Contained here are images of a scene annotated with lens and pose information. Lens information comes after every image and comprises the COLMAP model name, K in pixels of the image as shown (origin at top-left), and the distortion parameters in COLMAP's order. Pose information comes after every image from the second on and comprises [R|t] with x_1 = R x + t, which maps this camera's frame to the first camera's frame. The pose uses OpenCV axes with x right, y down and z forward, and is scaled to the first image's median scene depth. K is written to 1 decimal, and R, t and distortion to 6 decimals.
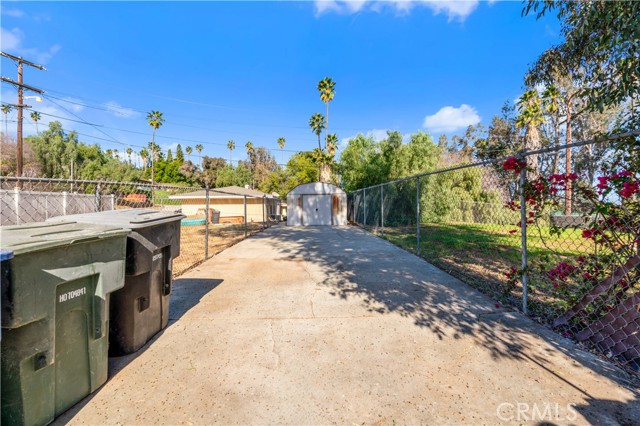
lens RADIAL K [[282.6, 0, 319.5], [0, 282.6, 215.5], [0, 0, 1]] dist [-0.010447, 0.000338]
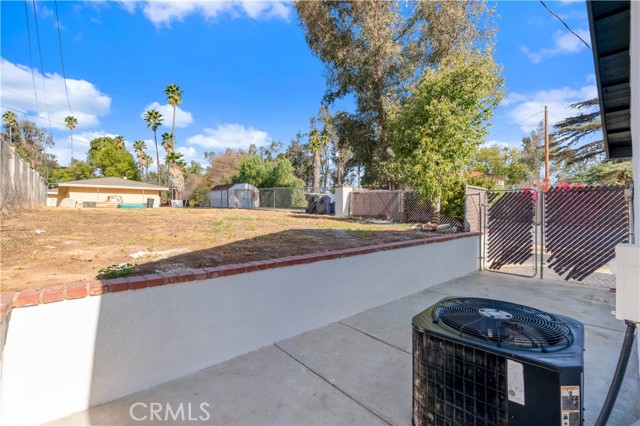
lens RADIAL K [[282.6, 0, 319.5], [0, 282.6, 215.5], [0, 0, 1]] dist [-0.010447, 0.000338]
pose [[0.759713, -0.006350, 0.650228, -0.261517], [0.002345, 0.999973, 0.007025, 0.024426], [-0.650254, -0.003812, 0.759707, -0.220238]]
